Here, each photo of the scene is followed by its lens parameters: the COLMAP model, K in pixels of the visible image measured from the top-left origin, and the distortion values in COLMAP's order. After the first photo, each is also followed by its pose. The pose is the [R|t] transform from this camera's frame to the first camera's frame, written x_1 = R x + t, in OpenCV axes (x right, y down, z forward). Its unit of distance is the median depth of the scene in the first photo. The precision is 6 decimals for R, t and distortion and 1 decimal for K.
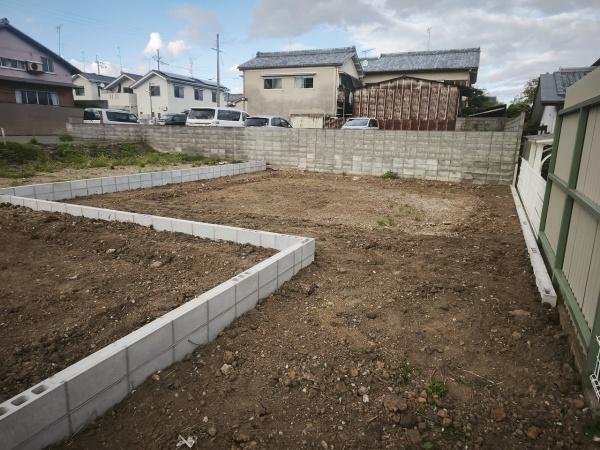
lens RADIAL K [[386.1, 0, 302.3], [0, 386.1, 214.2], [0, 0, 1]] dist [0.074438, -0.047469]
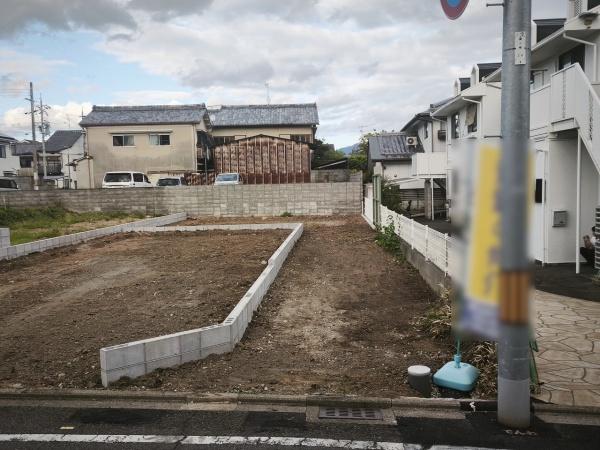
lens RADIAL K [[609.0, 0, 300.8], [0, 609.0, 226.8], [0, 0, 1]] dist [0.055265, 0.000000]
pose [[0.920988, -0.073668, 0.382563, -0.474696], [0.127347, 0.984944, -0.116911, 0.171861], [-0.368191, 0.156392, 0.916503, -0.860284]]
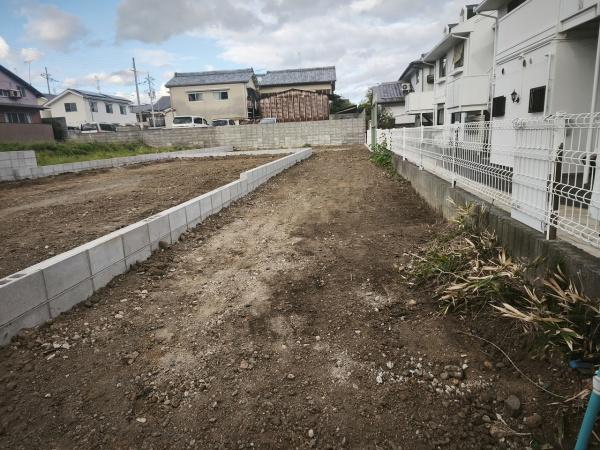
lens RADIAL K [[386.1, 0, 293.1], [0, 386.1, 212.0], [0, 0, 1]] dist [0.074438, -0.047469]
pose [[0.951826, -0.130124, 0.277659, -0.325047], [0.135293, 0.990805, 0.000548, 0.170118], [-0.275178, 0.037043, 0.960679, -0.624802]]
